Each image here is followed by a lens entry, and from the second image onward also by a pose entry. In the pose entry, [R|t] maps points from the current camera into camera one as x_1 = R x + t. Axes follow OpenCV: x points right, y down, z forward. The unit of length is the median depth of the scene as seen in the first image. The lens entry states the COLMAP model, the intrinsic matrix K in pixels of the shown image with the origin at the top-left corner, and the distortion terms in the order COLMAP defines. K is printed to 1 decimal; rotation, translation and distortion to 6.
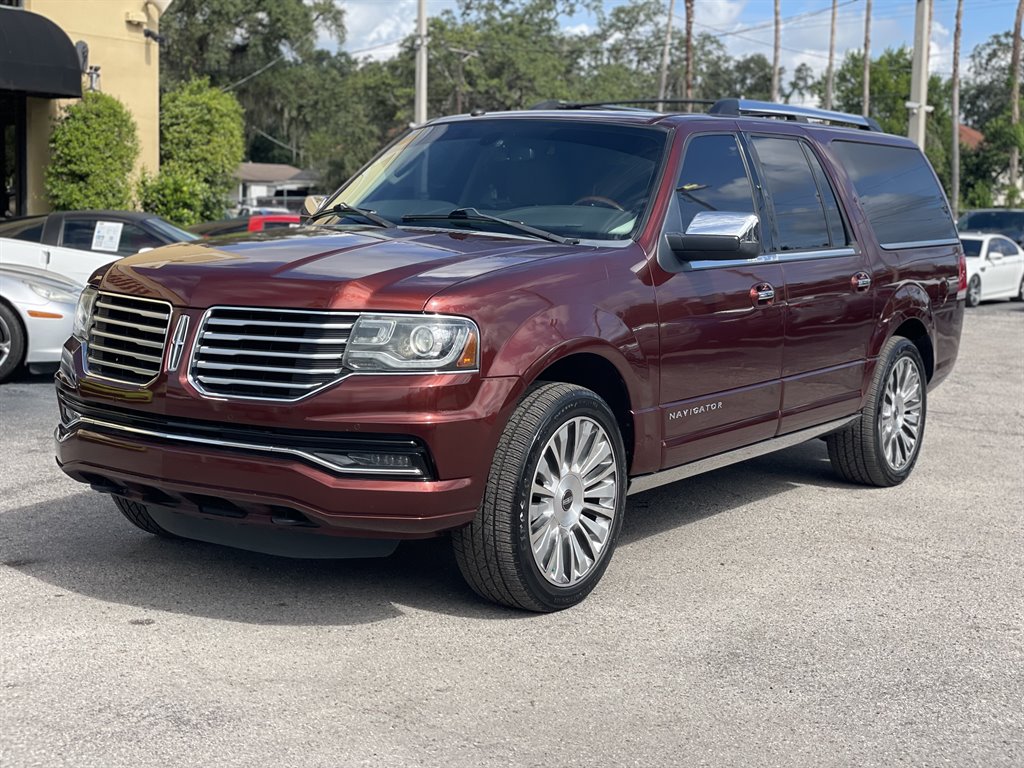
lens RADIAL K [[1518.6, 0, 528.8], [0, 1518.6, 366.6], [0, 0, 1]] dist [0.094498, 0.000000]
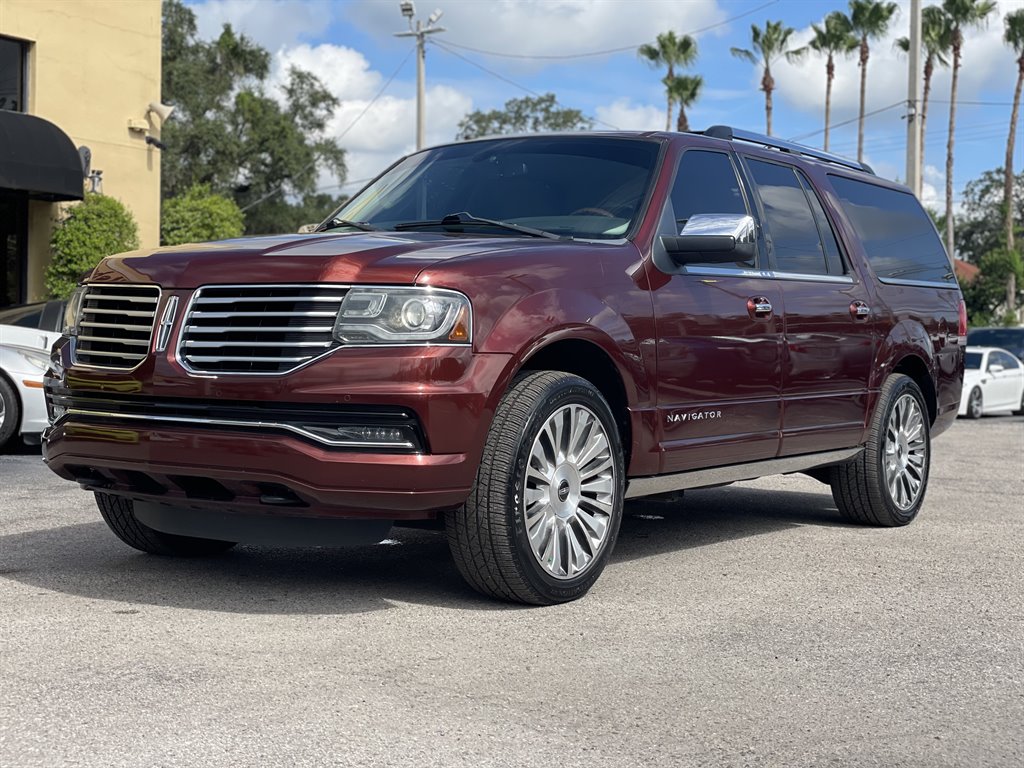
lens RADIAL K [[1518.6, 0, 516.8], [0, 1518.6, 382.9], [0, 0, 1]] dist [0.094498, 0.000000]
pose [[0.999923, -0.009329, -0.008167, 0.003771], [0.008589, 0.996219, -0.086456, 0.099455], [0.008942, 0.086379, 0.996222, 0.021074]]
